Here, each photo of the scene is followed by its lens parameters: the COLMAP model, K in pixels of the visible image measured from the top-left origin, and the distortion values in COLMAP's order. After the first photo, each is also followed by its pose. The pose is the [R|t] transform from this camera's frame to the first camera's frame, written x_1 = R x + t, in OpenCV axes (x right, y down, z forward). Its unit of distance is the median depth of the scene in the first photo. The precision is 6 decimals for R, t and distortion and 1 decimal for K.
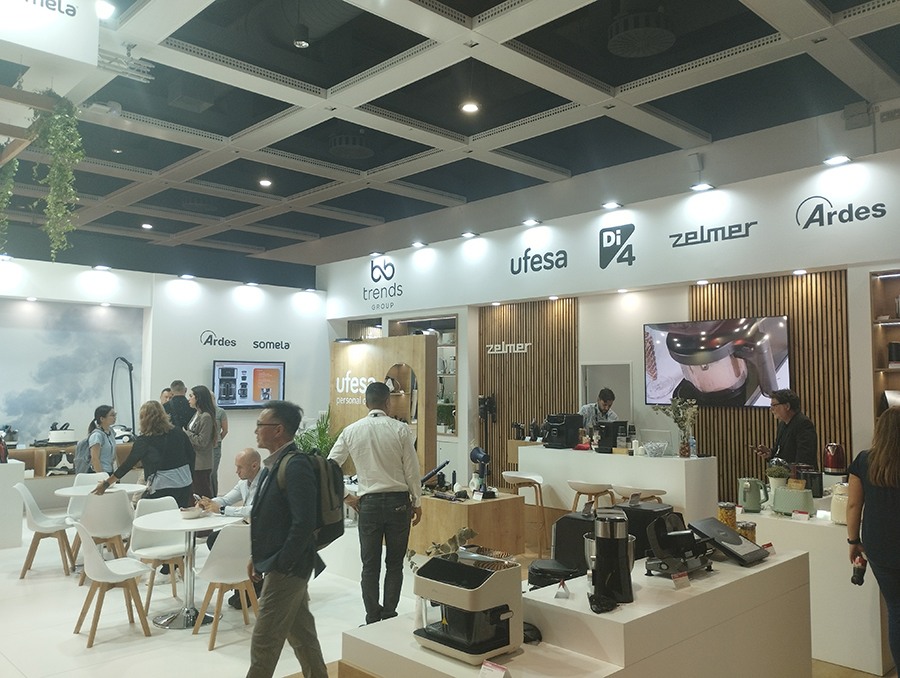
lens RADIAL K [[752.0, 0, 450.1], [0, 752.0, 340.3], [0, 0, 1]] dist [0.035337, -0.016131]
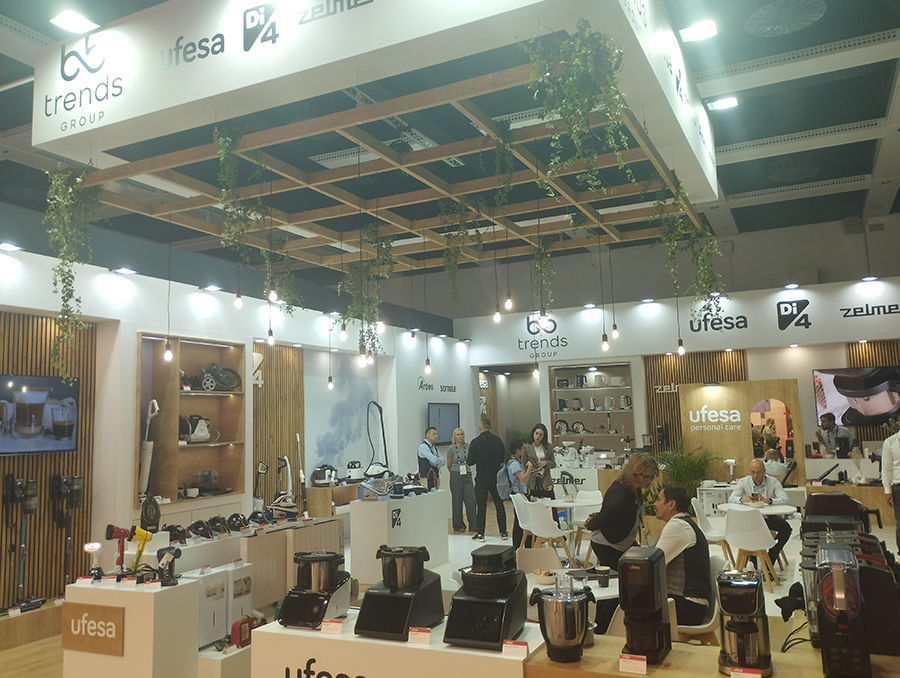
lens RADIAL K [[752.0, 0, 451.1], [0, 752.0, 338.3], [0, 0, 1]] dist [0.035337, -0.016131]
pose [[0.937681, 0.007467, 0.347418, -0.866262], [0.012332, 0.998424, -0.054744, -0.010310], [-0.347279, 0.055617, 0.936111, -0.105744]]
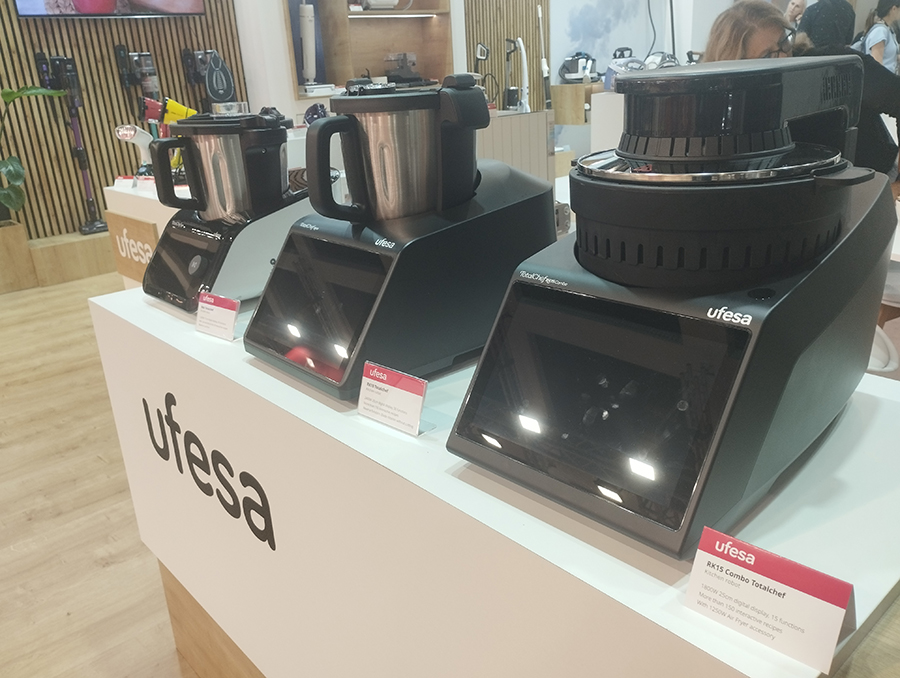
lens RADIAL K [[752.0, 0, 446.2], [0, 752.0, 338.6], [0, 0, 1]] dist [0.035337, -0.016131]
pose [[0.996725, -0.039658, -0.070480, -0.741565], [0.064572, 0.914967, 0.398330, 0.066921], [0.048690, -0.401576, 0.914531, 0.159642]]
